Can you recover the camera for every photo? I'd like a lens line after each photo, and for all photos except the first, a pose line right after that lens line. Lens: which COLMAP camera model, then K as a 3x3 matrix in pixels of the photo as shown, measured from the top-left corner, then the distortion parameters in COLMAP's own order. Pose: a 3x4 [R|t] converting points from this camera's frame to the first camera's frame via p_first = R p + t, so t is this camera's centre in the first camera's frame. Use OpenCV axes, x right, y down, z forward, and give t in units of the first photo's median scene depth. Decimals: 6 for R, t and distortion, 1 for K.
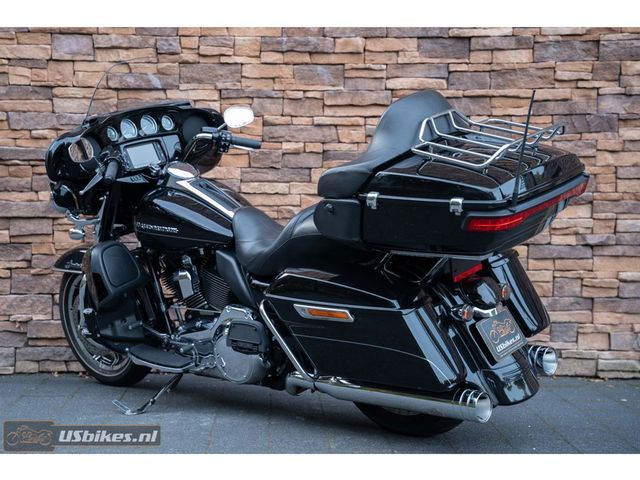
lens RADIAL K [[1142.1, 0, 281.9], [0, 1142.1, 242.6], [0, 0, 1]] dist [0.336224, -0.208932]
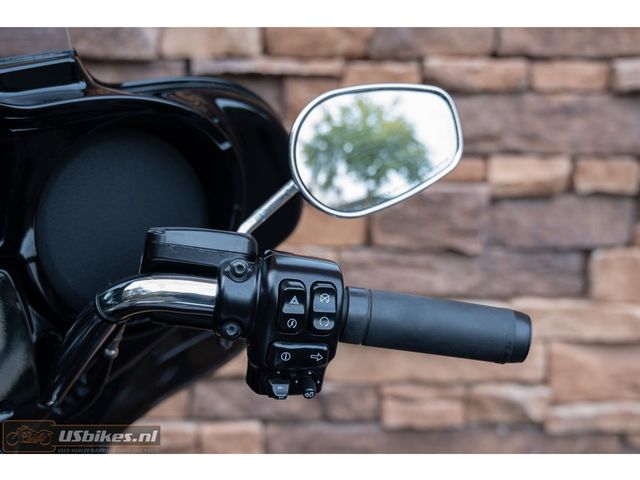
lens RADIAL K [[1049.3, 0, 318.9], [0, 1049.3, 305.6], [0, 0, 1]] dist [0.159326, -0.017795]
pose [[0.999985, -0.004460, 0.003268, -0.041490], [0.003702, 0.979085, 0.203417, -0.104861], [-0.004107, -0.203401, 0.979087, 0.750456]]
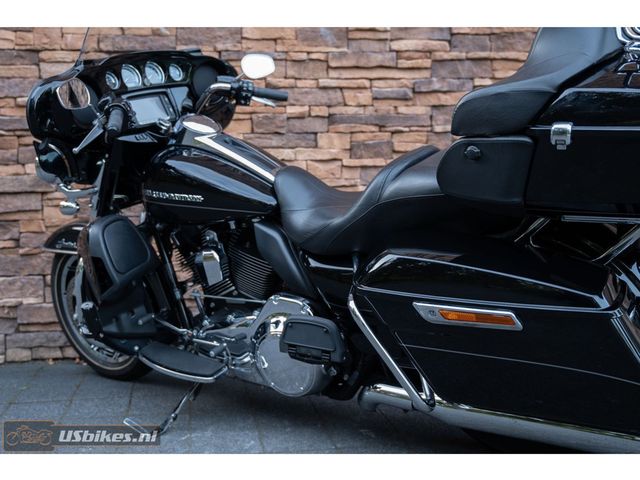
lens RADIAL K [[706.9, 0, 275.6], [0, 706.9, 205.3], [0, 0, 1]] dist [-0.008362, 0.016995]
pose [[0.993050, -0.028396, 0.114212, -0.078012], [0.029715, 0.999510, -0.009865, -0.000018], [-0.113876, 0.013190, 0.993407, 0.422519]]
